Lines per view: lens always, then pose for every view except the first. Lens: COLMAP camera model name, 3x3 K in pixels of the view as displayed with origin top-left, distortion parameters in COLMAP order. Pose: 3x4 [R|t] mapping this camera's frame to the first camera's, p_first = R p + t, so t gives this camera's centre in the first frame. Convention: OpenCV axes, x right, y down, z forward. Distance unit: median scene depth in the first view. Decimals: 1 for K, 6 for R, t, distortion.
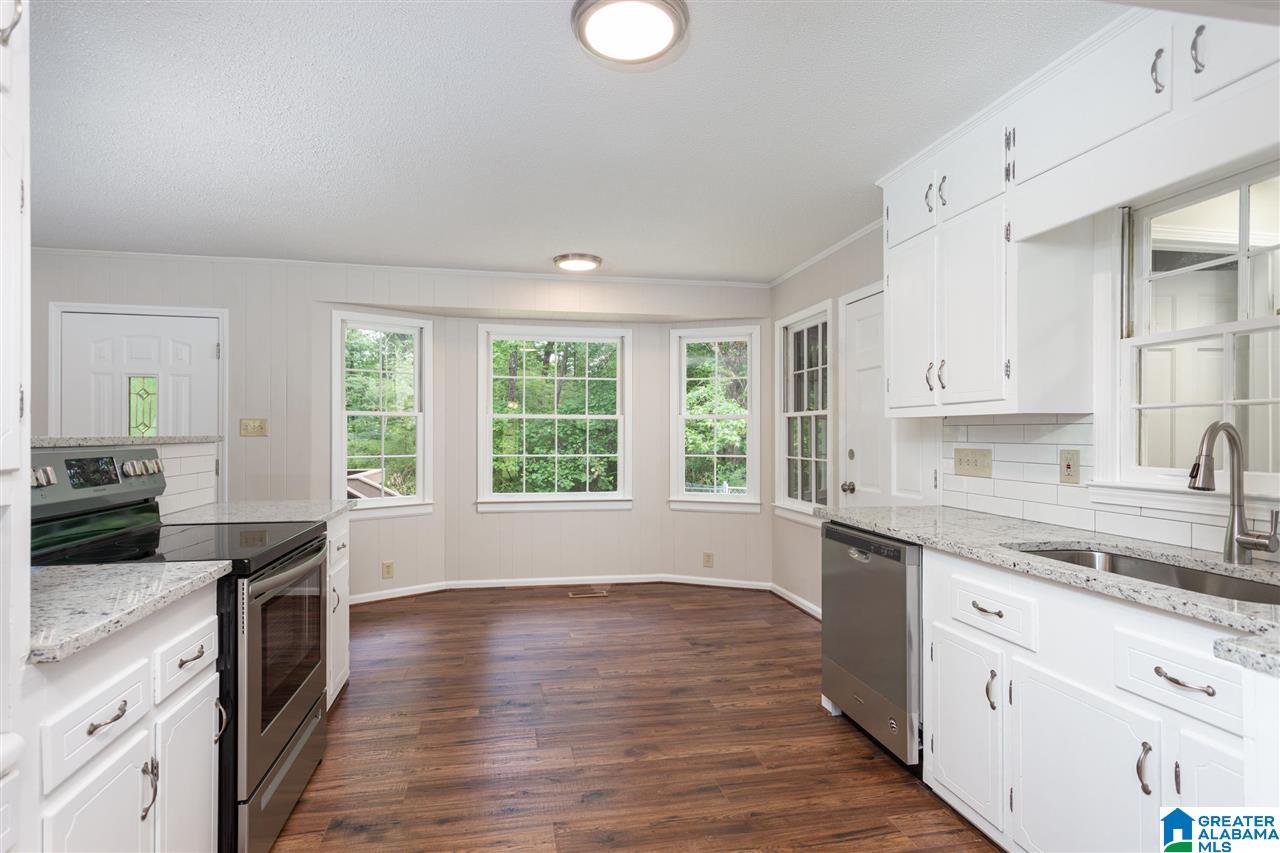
lens RADIAL K [[616.6, 0, 632.3], [0, 616.6, 433.1], [0, 0, 1]] dist [0.016274, 0.000534]
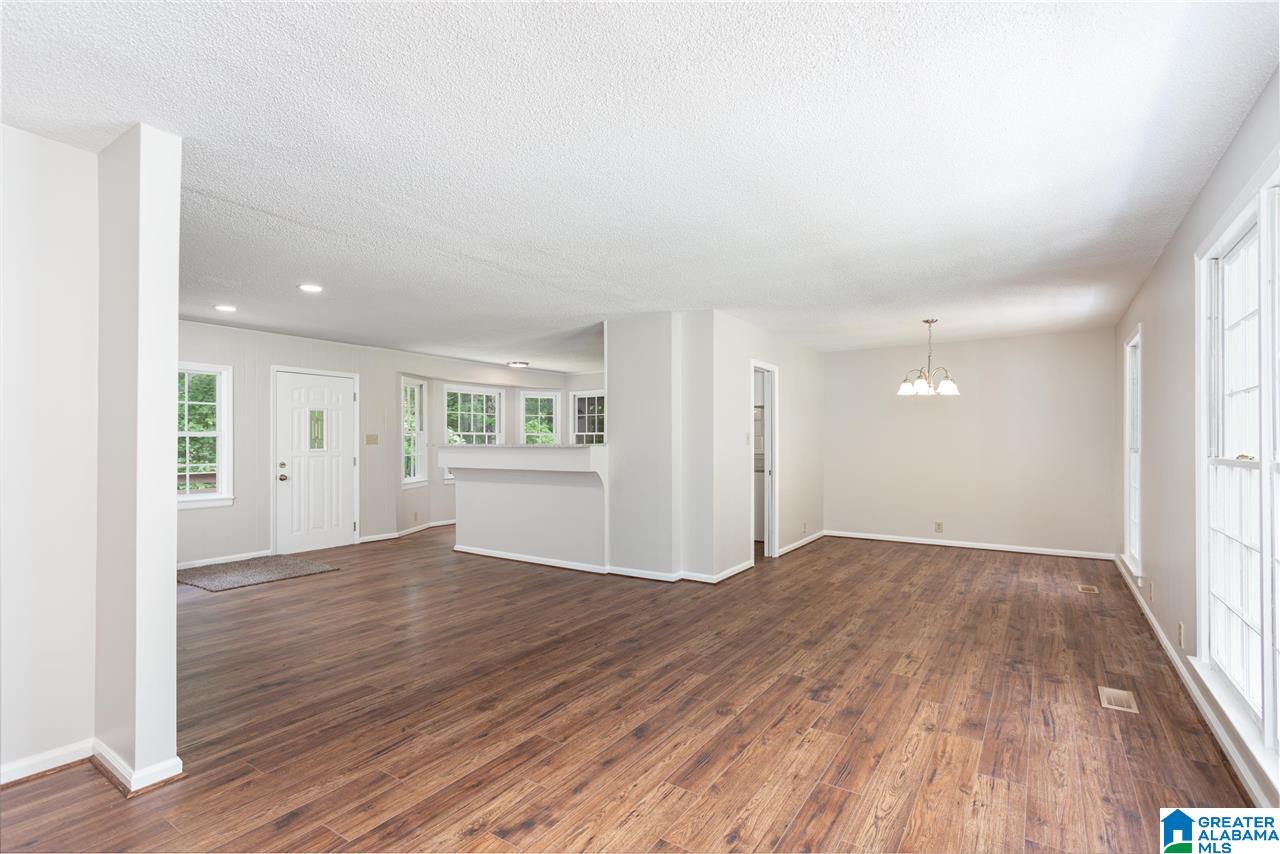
lens RADIAL K [[616.6, 0, 631.6], [0, 616.6, 433.5], [0, 0, 1]] dist [0.016274, 0.000534]
pose [[0.697111, 0.008746, 0.716910, -1.220146], [-0.000616, 0.999933, -0.011600, -0.004102], [-0.716963, 0.007645, 0.697070, -0.728218]]
